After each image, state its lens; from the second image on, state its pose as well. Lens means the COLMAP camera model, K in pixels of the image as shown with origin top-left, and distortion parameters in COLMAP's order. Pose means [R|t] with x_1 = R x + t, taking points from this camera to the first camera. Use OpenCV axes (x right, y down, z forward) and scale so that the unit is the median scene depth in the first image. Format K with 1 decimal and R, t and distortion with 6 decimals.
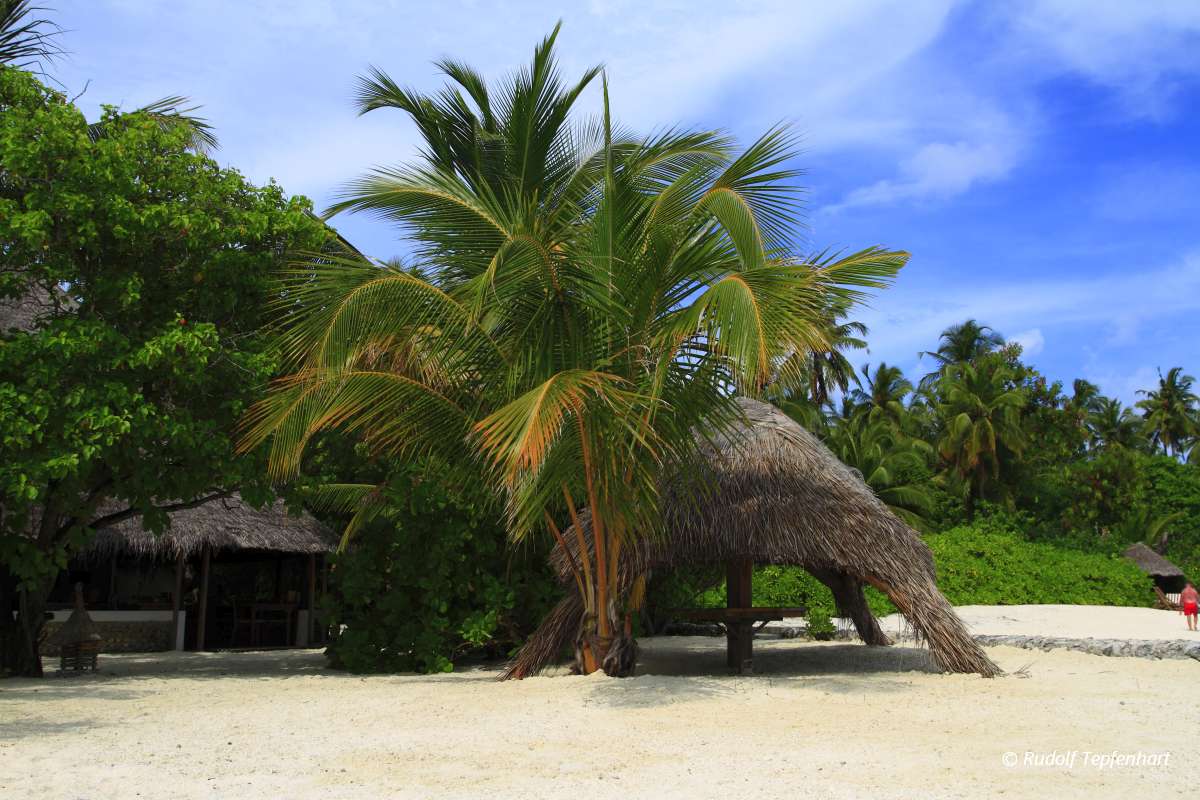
lens RADIAL K [[1322.4, 0, 600.1], [0, 1322.4, 396.7], [0, 0, 1]] dist [0.001742, 0.000000]
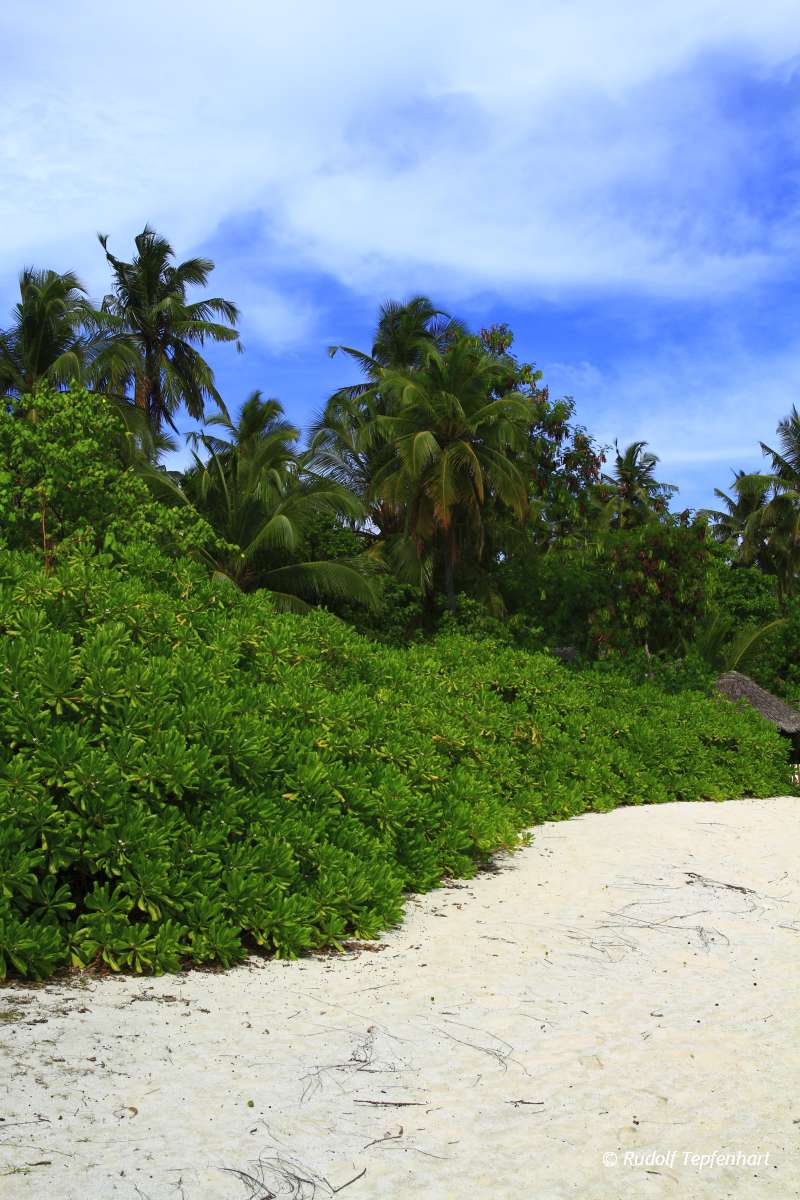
lens RADIAL K [[1339.1, 0, 402.7], [0, 1339.1, 598.9], [0, 0, 1]] dist [-0.005397, 0.000000]
pose [[0.937755, 0.019005, 0.346777, 0.080601], [-0.034770, 0.998622, 0.039296, 0.059304], [-0.345552, -0.048907, 0.937124, 0.495173]]
